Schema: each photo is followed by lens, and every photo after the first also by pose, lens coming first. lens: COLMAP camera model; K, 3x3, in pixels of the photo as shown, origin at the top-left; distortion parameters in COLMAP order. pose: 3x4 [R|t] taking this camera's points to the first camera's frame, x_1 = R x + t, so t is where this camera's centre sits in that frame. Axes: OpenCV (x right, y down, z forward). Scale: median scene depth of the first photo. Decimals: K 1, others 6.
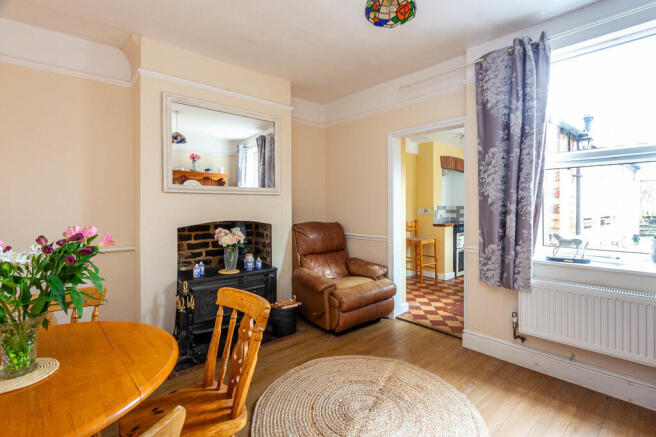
lens RADIAL K [[318.7, 0, 328.6], [0, 318.7, 207.7], [0, 0, 1]] dist [-0.000076, -0.000008]
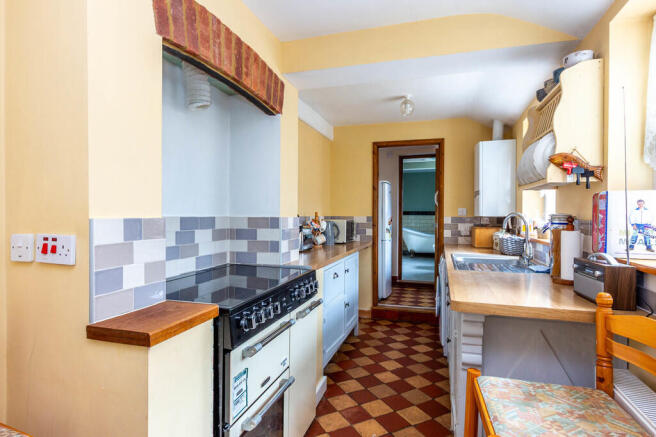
lens RADIAL K [[349.3, 0, 328.0], [0, 349.3, 218.5], [0, 0, 1]] dist [0.001313, 0.000446]
pose [[0.857570, -0.000083, 0.514368, 0.292274], [-0.002696, 0.999986, 0.004657, -0.005420], [-0.514361, -0.005380, 0.857557, 0.667529]]
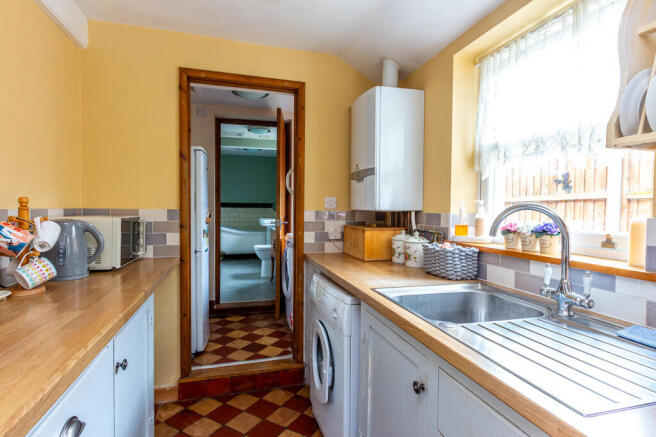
lens RADIAL K [[349.3, 0, 328.0], [0, 349.3, 218.5], [0, 0, 1]] dist [0.001313, 0.000446]
pose [[0.440397, -0.018547, 0.897611, 0.435923], [-0.006113, 0.999701, 0.023656, -0.006436], [-0.897782, -0.015905, 0.440152, 0.874543]]
